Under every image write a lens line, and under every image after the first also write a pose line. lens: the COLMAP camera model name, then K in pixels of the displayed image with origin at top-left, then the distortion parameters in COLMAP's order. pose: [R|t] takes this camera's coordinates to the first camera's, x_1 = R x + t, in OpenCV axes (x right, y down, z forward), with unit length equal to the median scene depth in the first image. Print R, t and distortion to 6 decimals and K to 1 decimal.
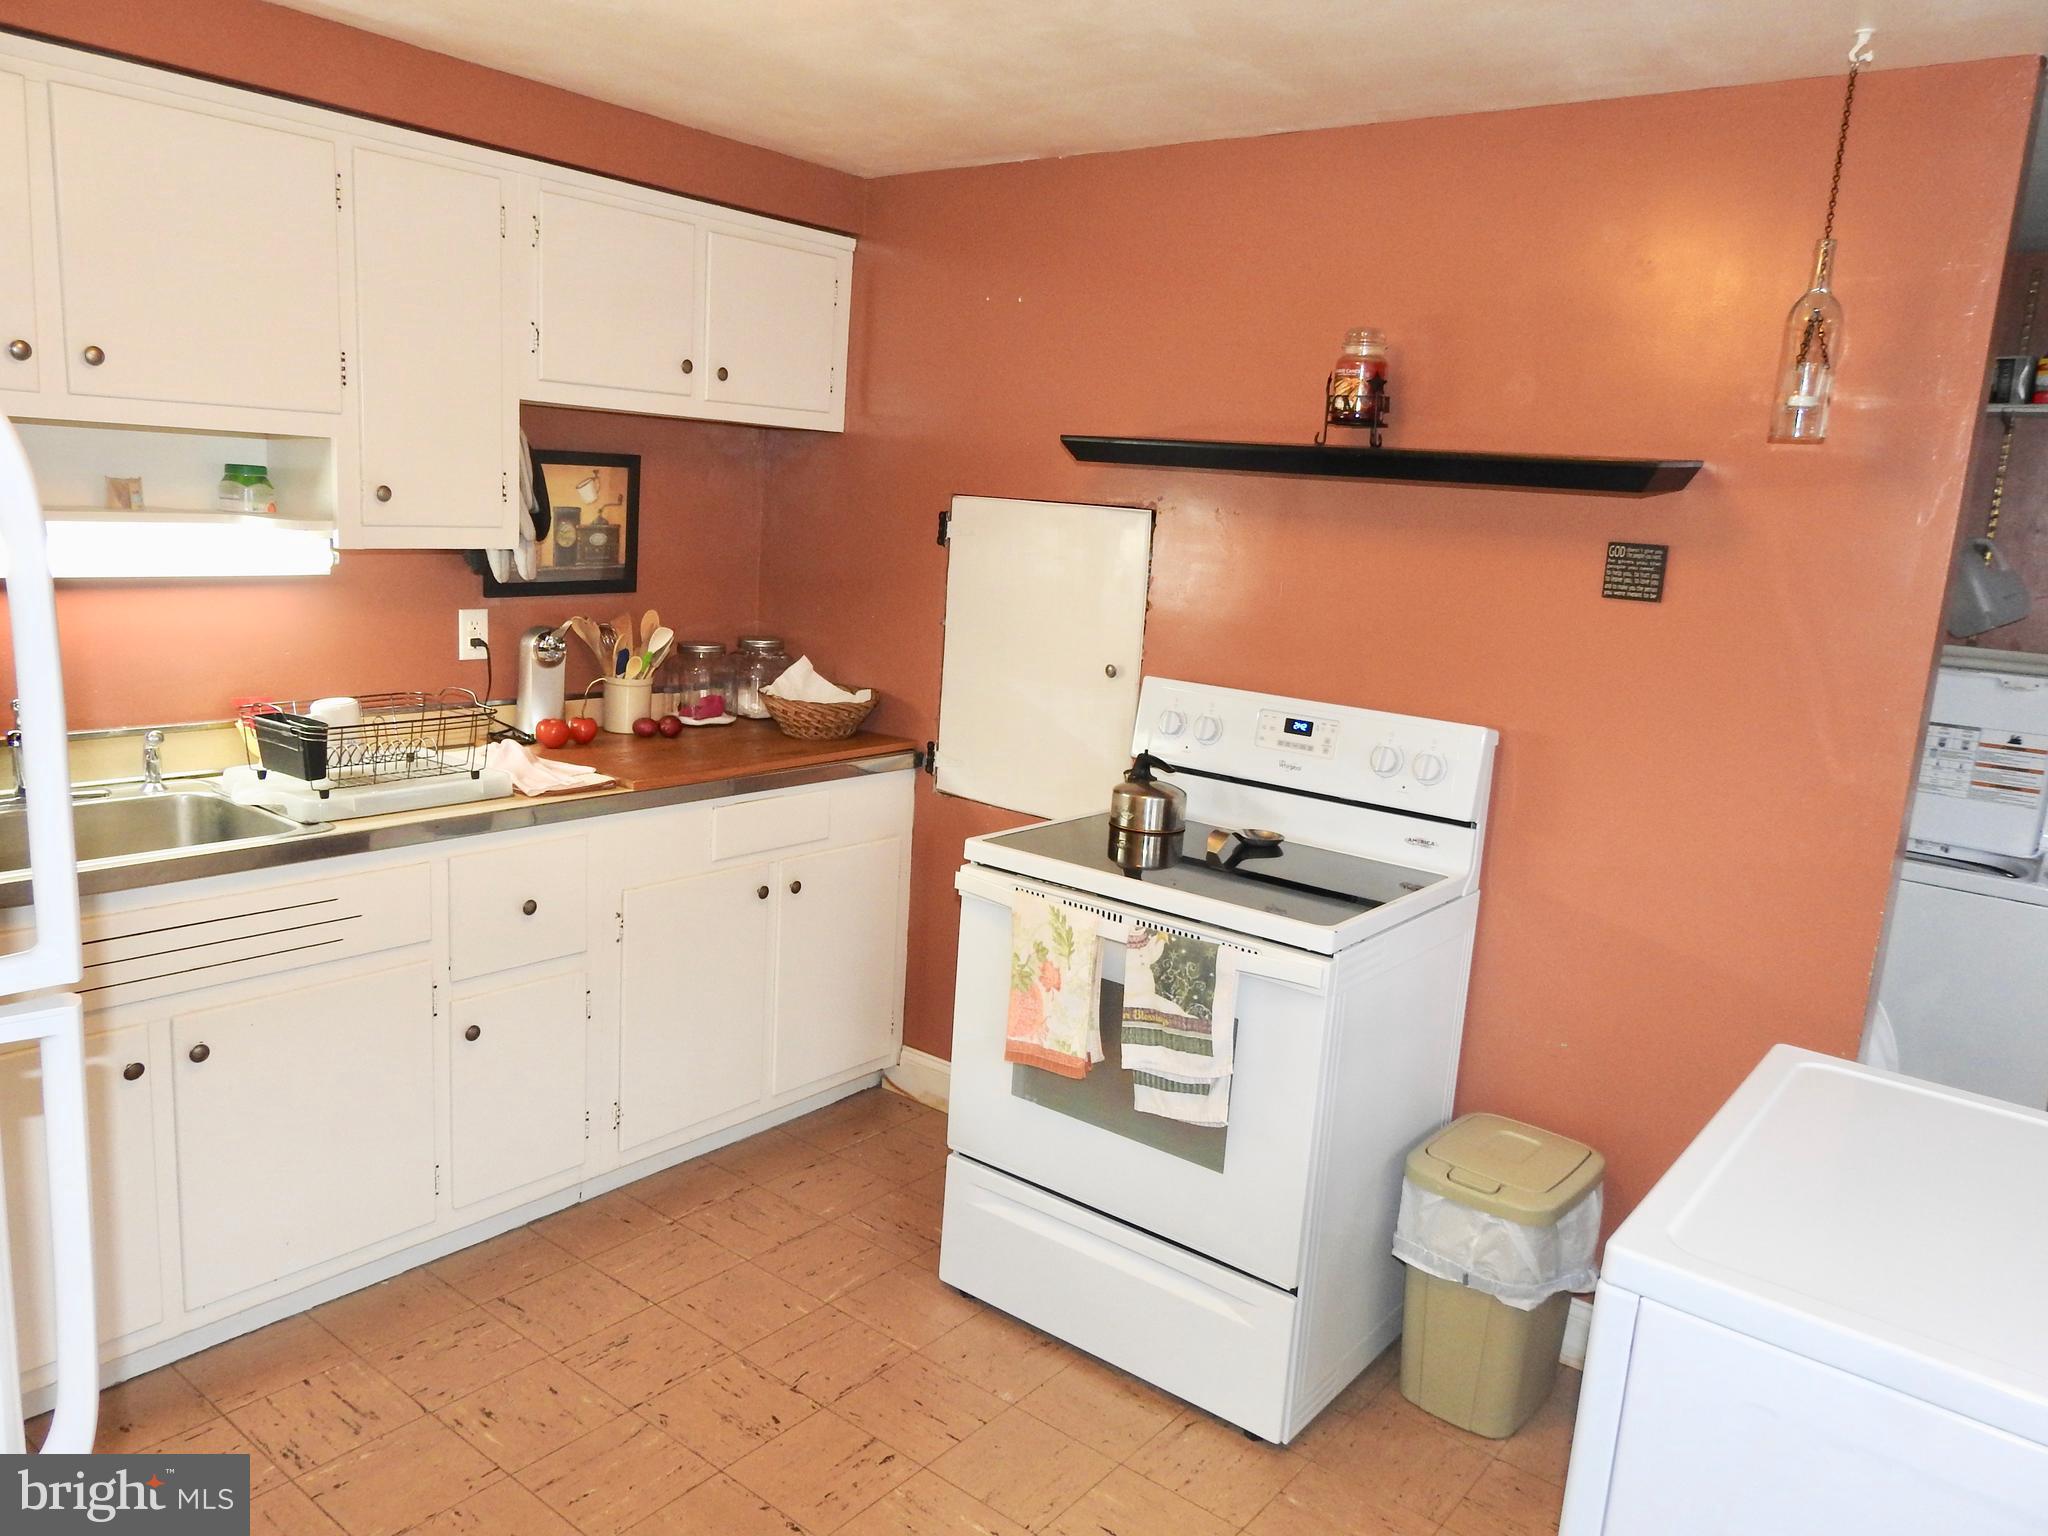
lens RADIAL K [[1466.8, 0, 1034.9], [0, 1466.8, 764.5], [0, 0, 1]] dist [-0.003015, 0.005681]
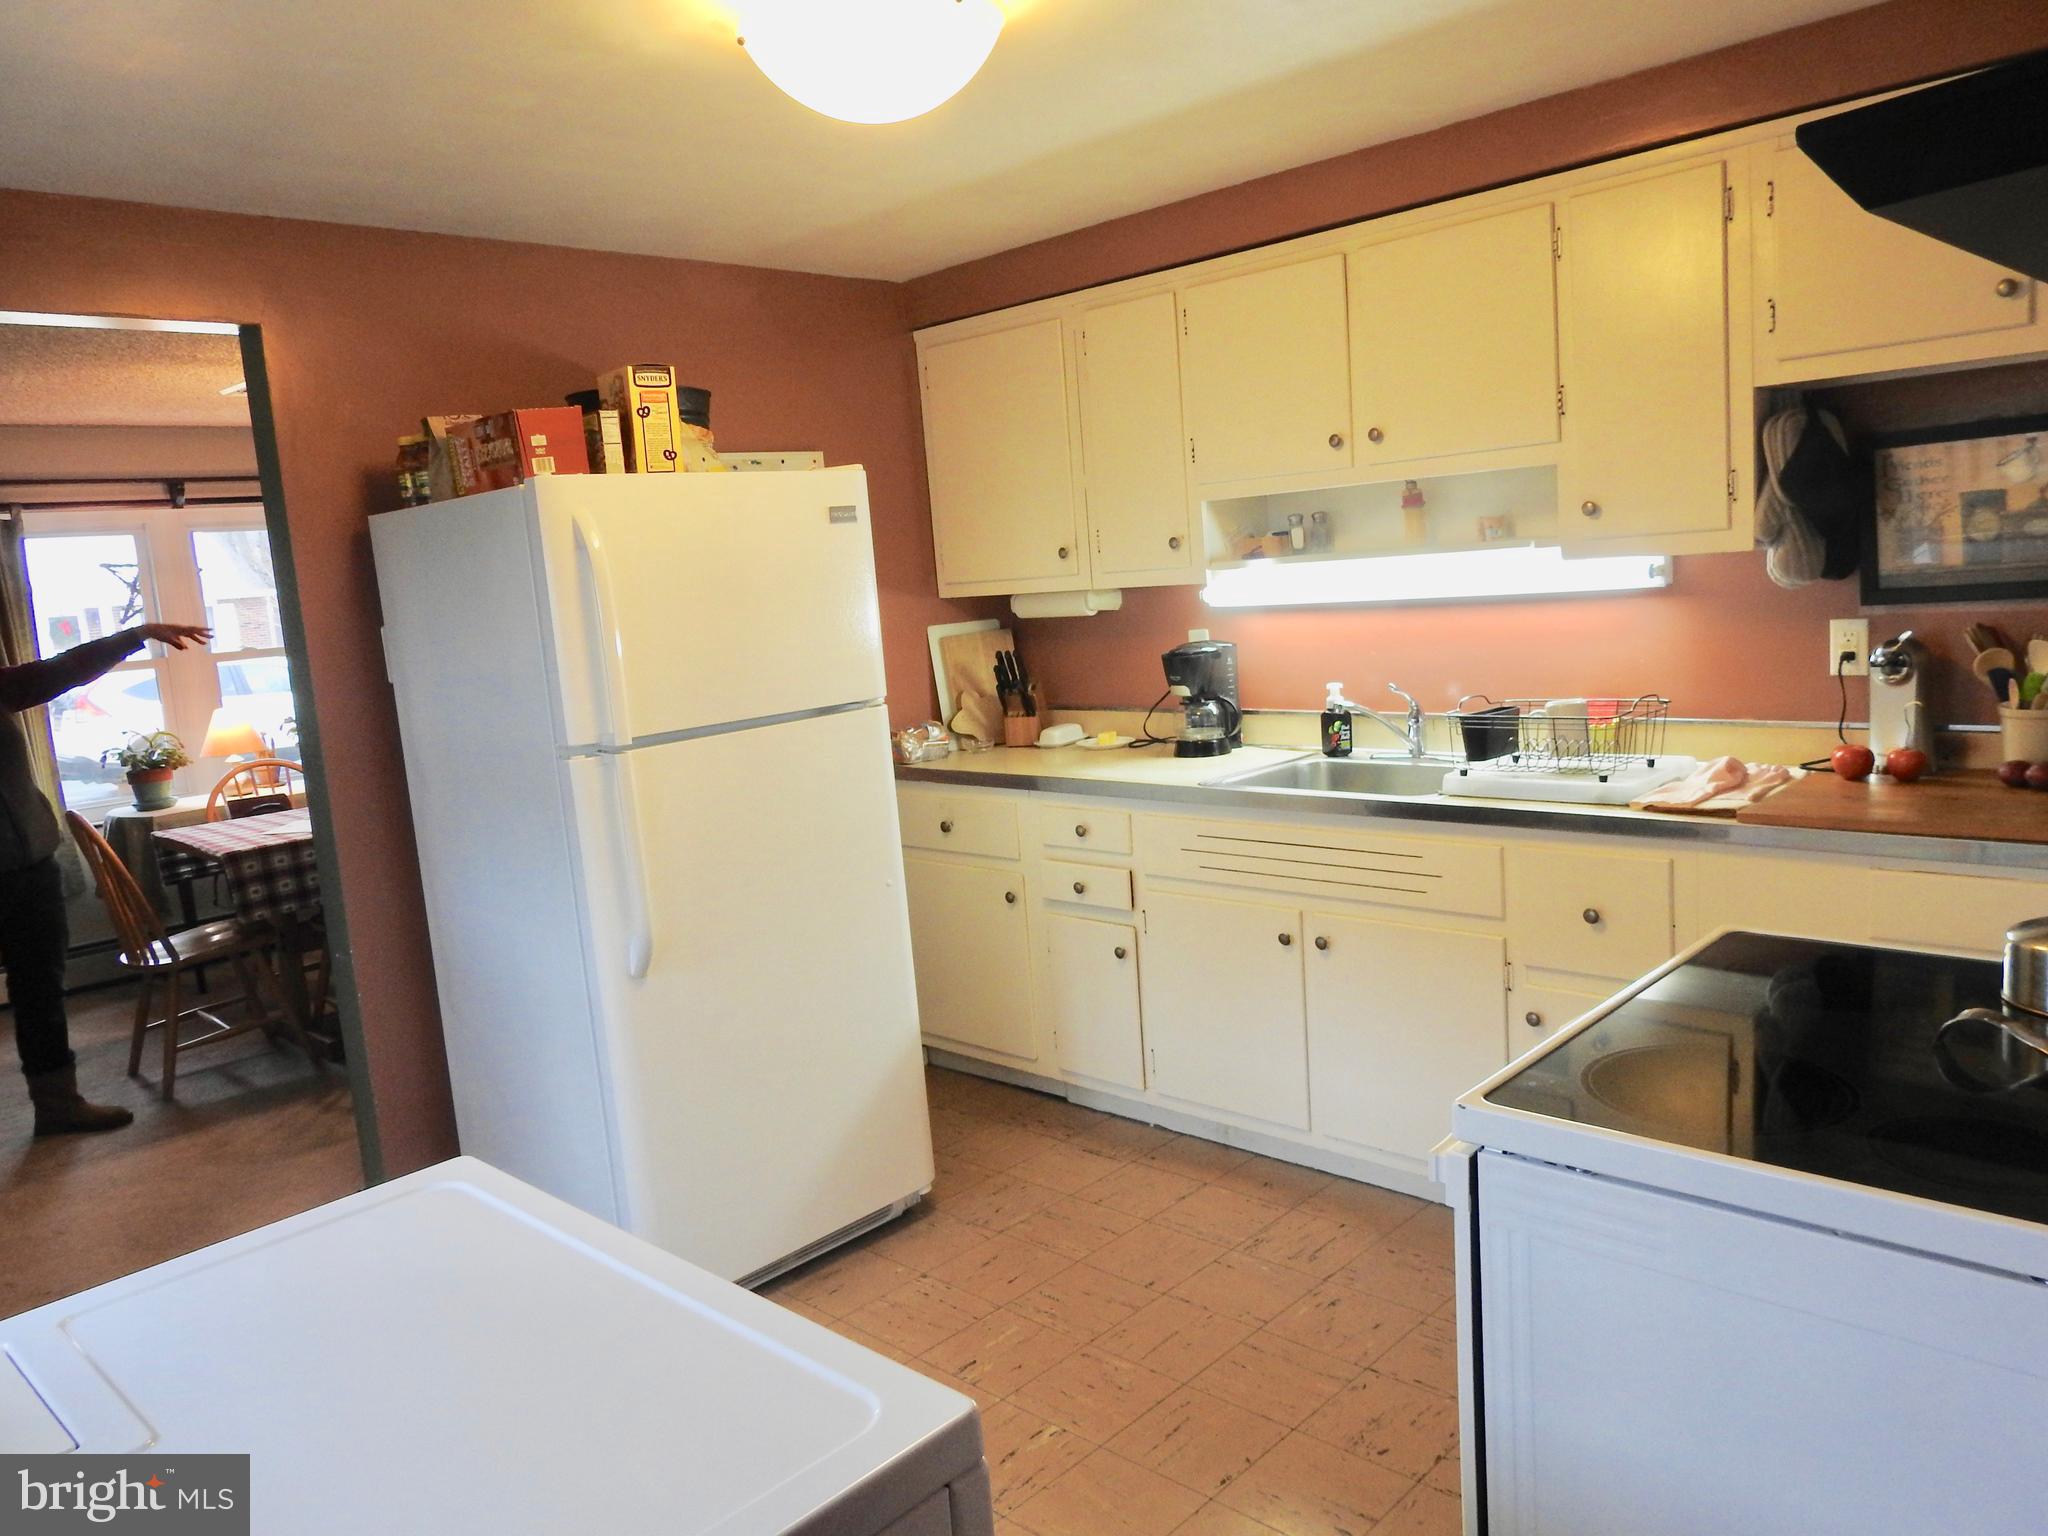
lens RADIAL K [[1466.8, 0, 1033.0], [0, 1466.8, 766.6], [0, 0, 1]] dist [-0.003015, 0.005681]
pose [[-0.096646, 0.080847, -0.992030, 0.712446], [-0.114610, 0.989162, 0.091779, -0.052889], [0.988698, 0.122567, -0.086332, 0.755001]]
